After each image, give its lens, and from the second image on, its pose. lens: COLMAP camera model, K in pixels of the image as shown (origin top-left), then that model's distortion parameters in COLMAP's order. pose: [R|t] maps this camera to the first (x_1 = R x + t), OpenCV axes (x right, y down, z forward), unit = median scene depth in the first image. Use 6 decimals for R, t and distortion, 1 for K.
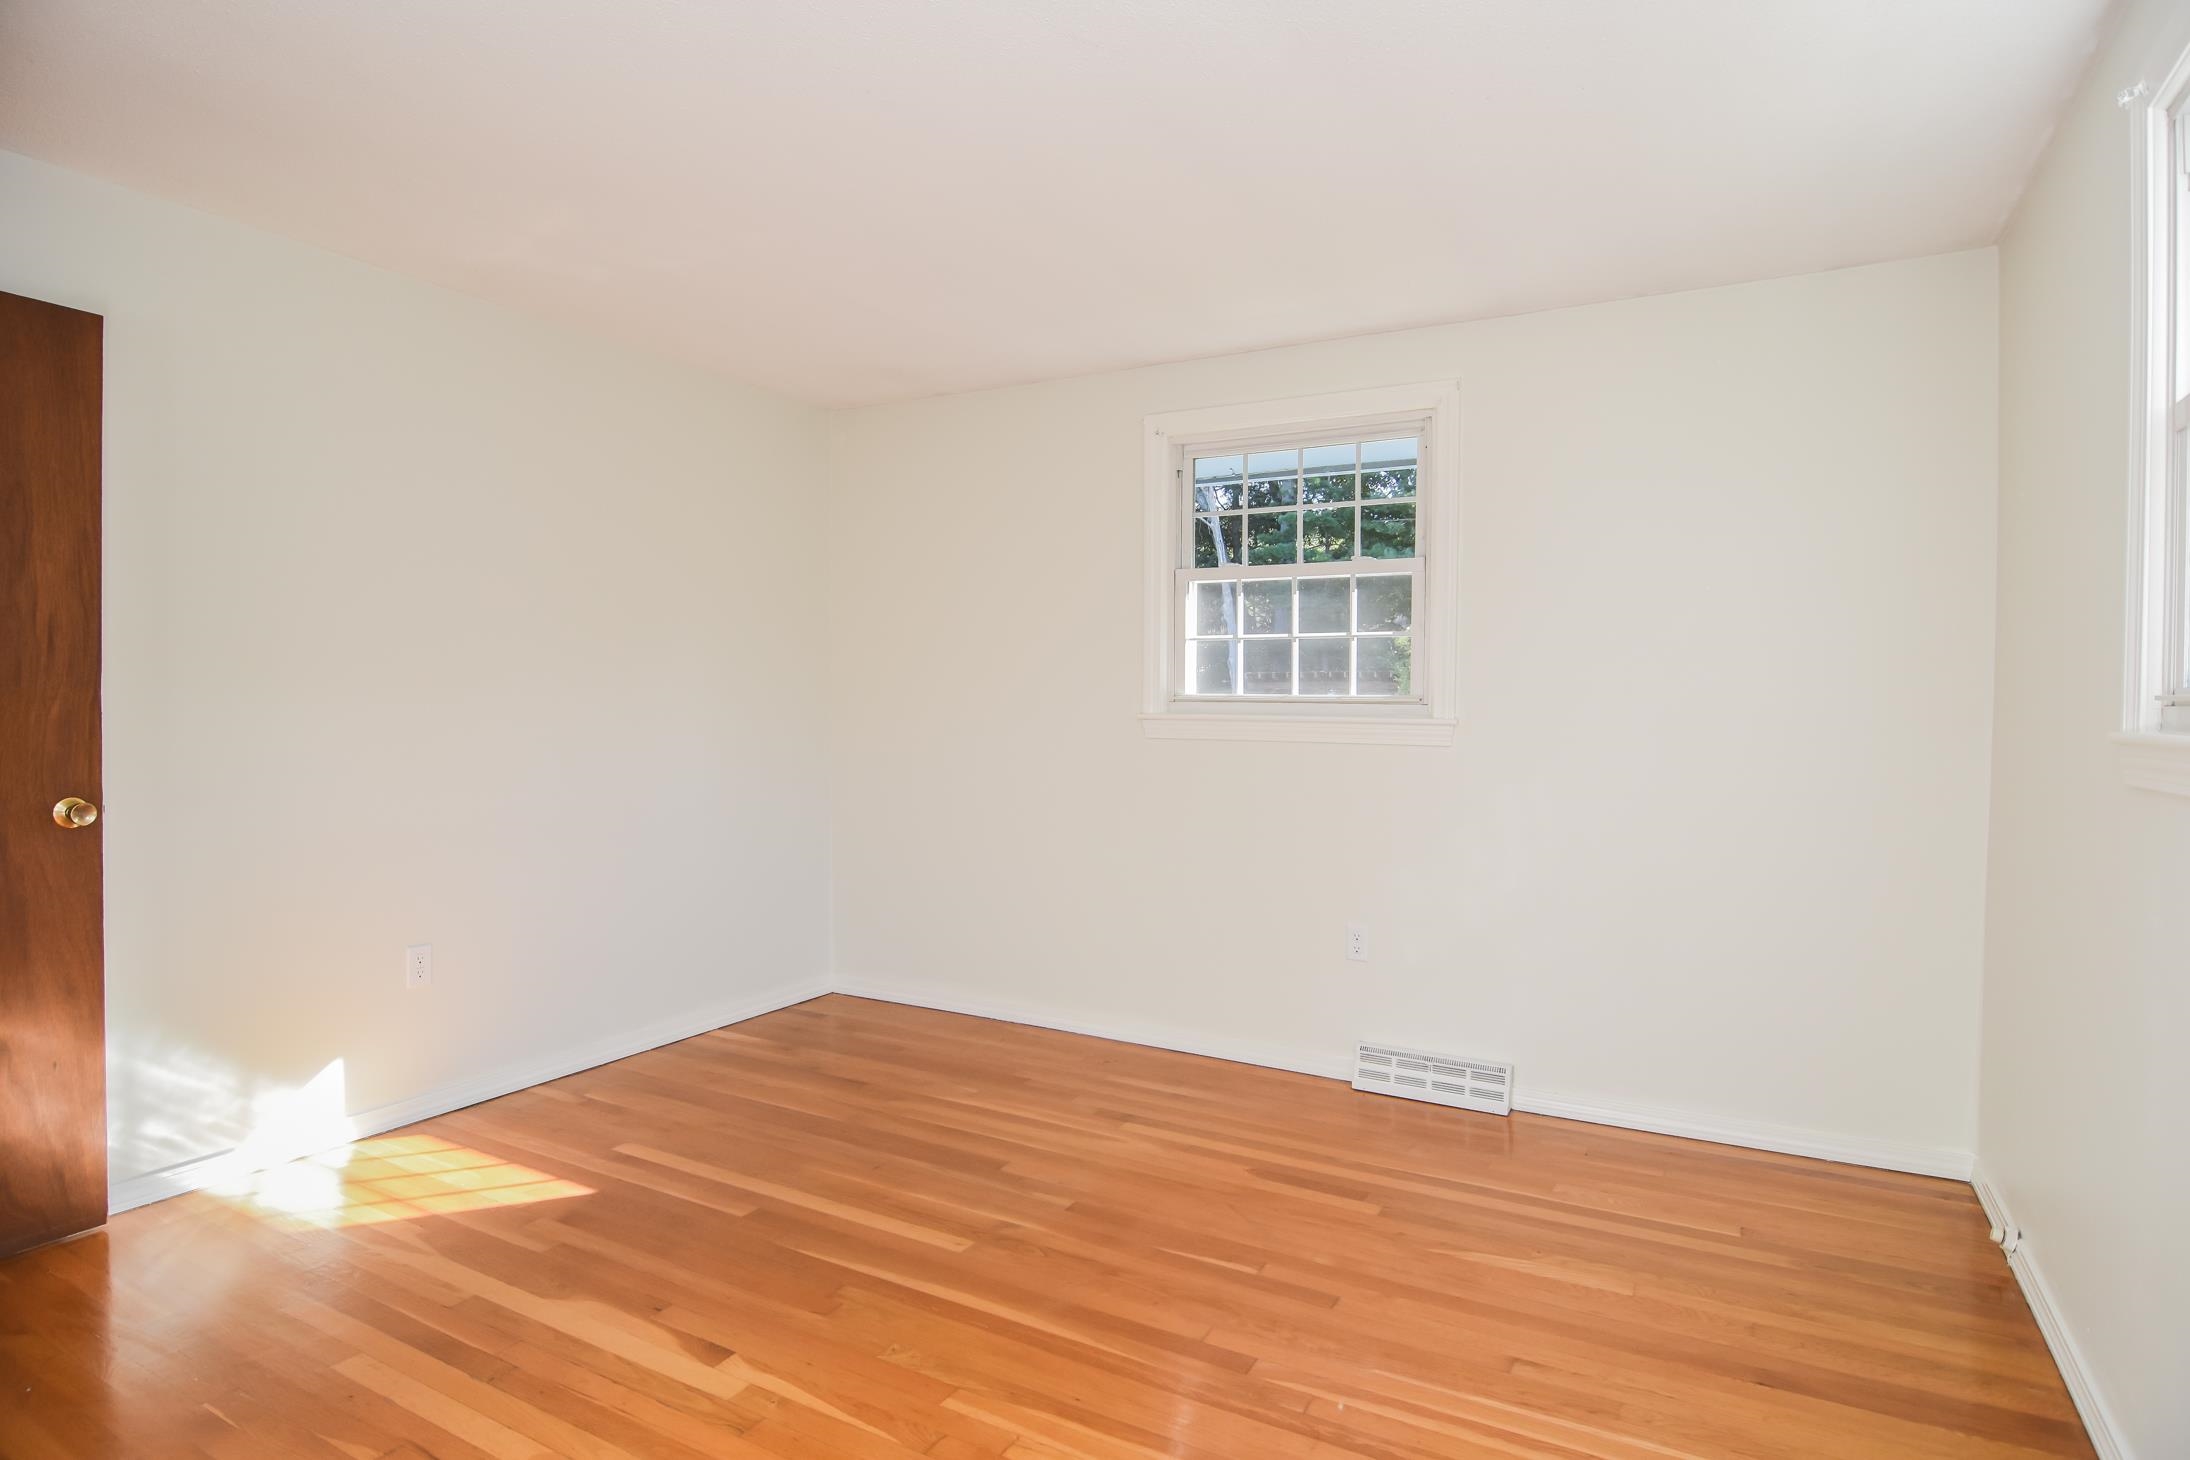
lens RADIAL K [[1119.1, 0, 1103.1], [0, 1119.1, 735.2], [0, 0, 1]] dist [-0.019894, -0.000363]
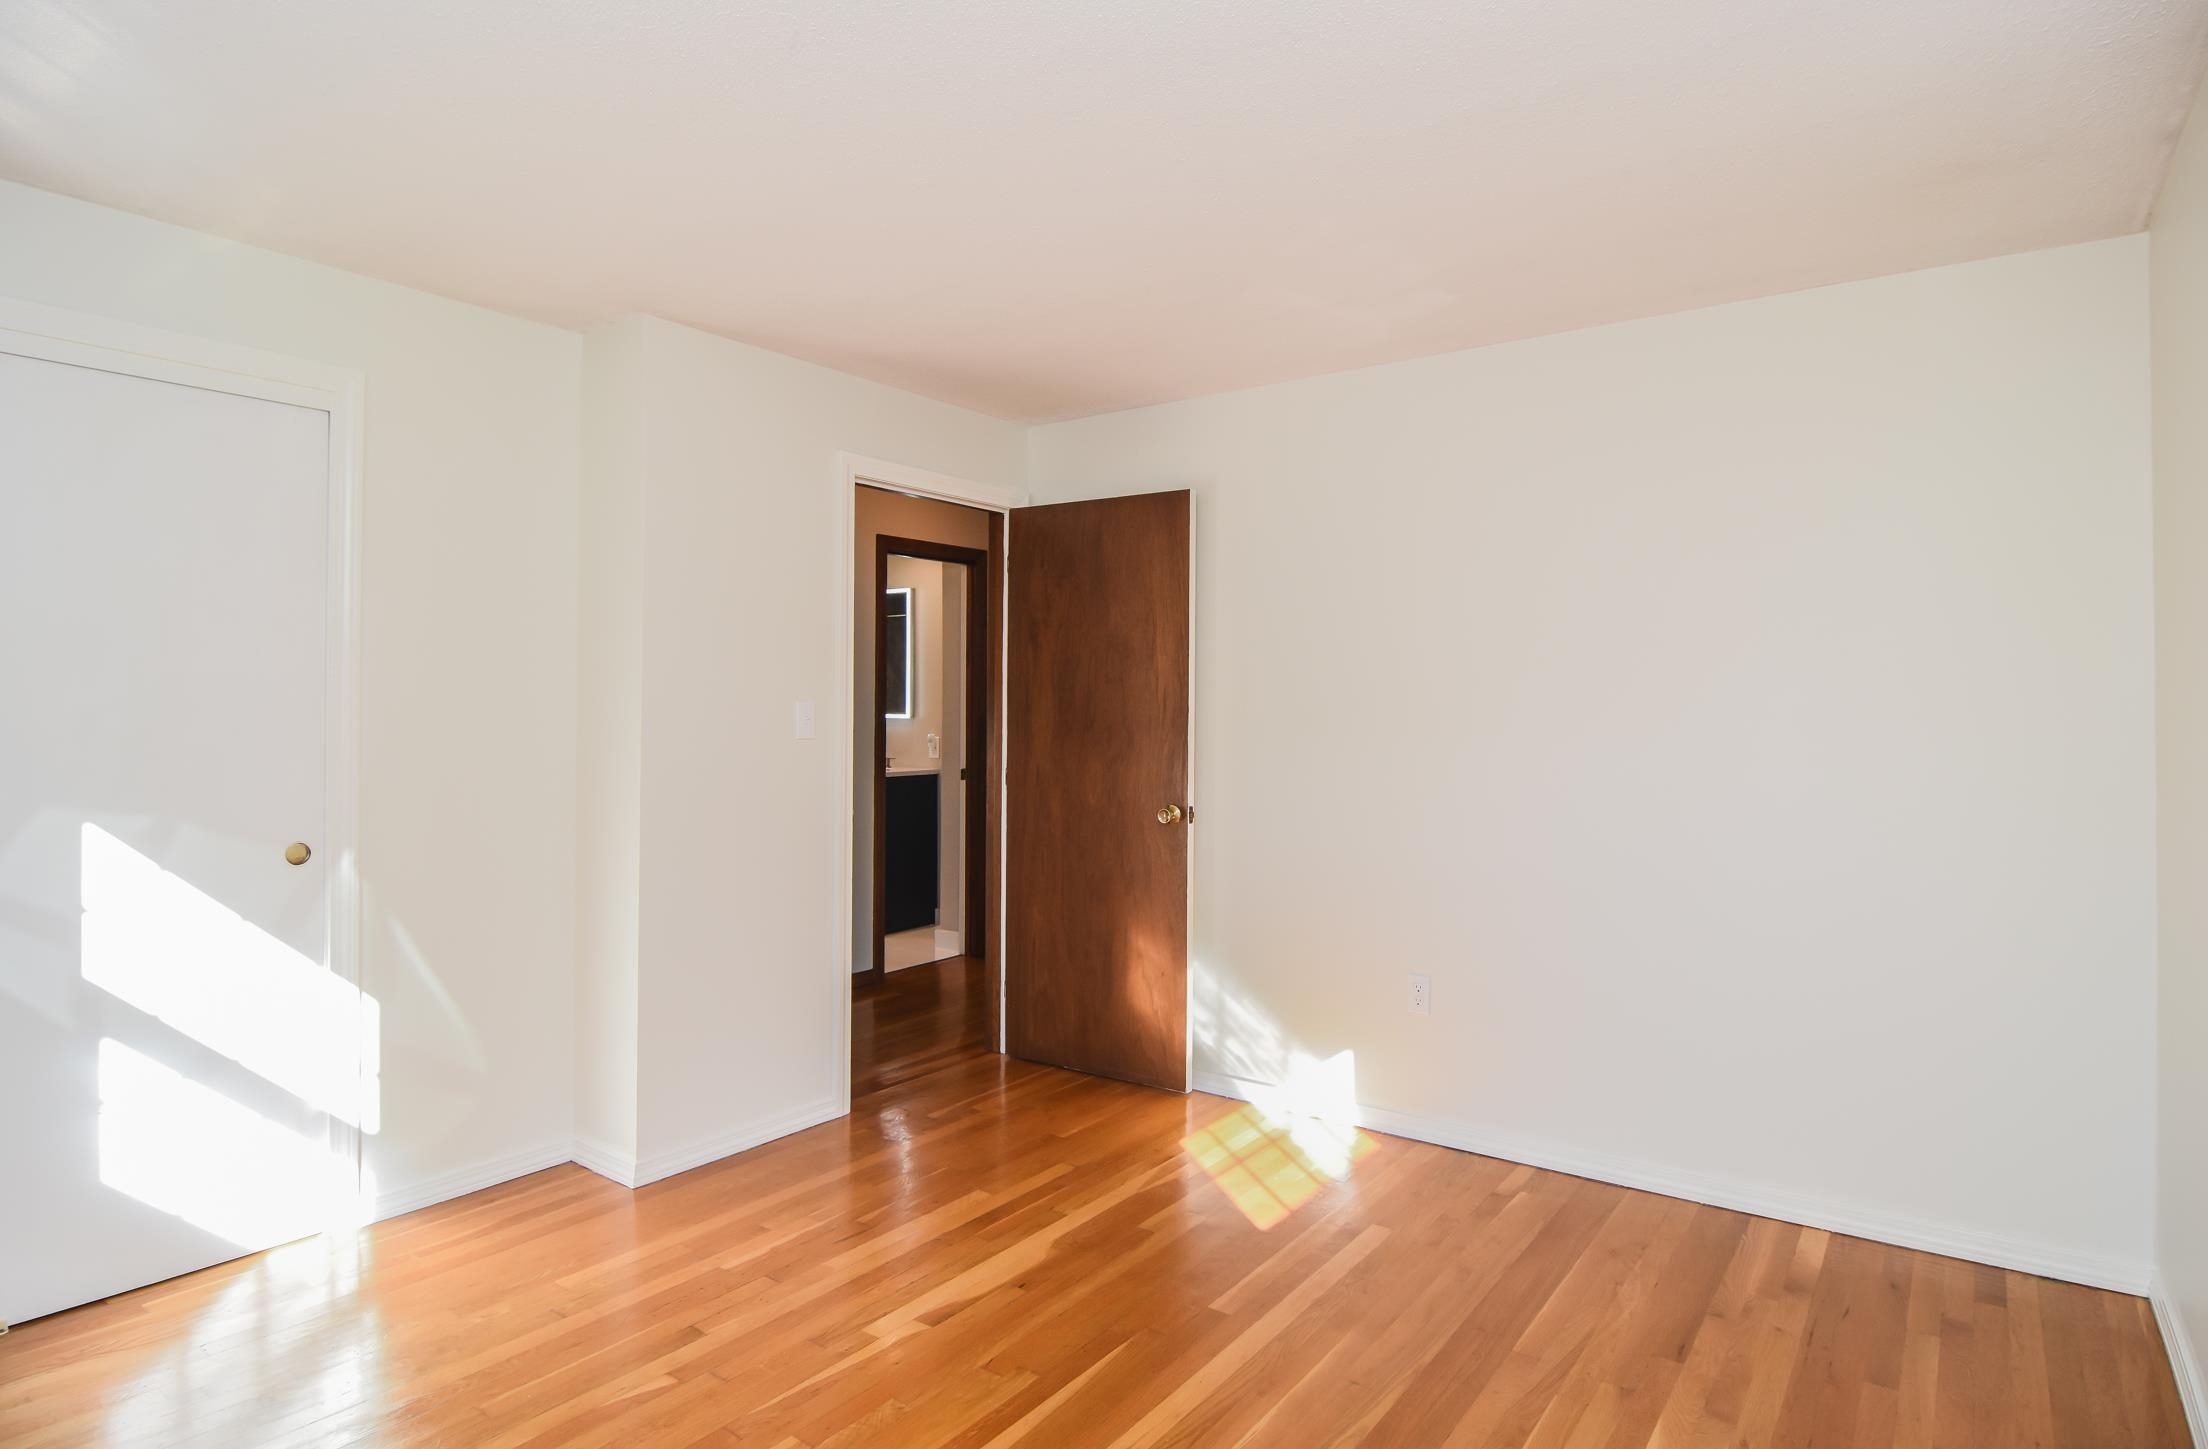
lens RADIAL K [[1144.5, 0, 1114.4], [0, 1144.5, 735.7], [0, 0, 1]] dist [-0.015058, -0.003403]
pose [[-0.111979, 0.000350, -0.993711, 0.587044], [-0.037555, 0.999284, 0.004584, -0.039784], [0.993001, 0.037833, -0.111885, 0.952608]]
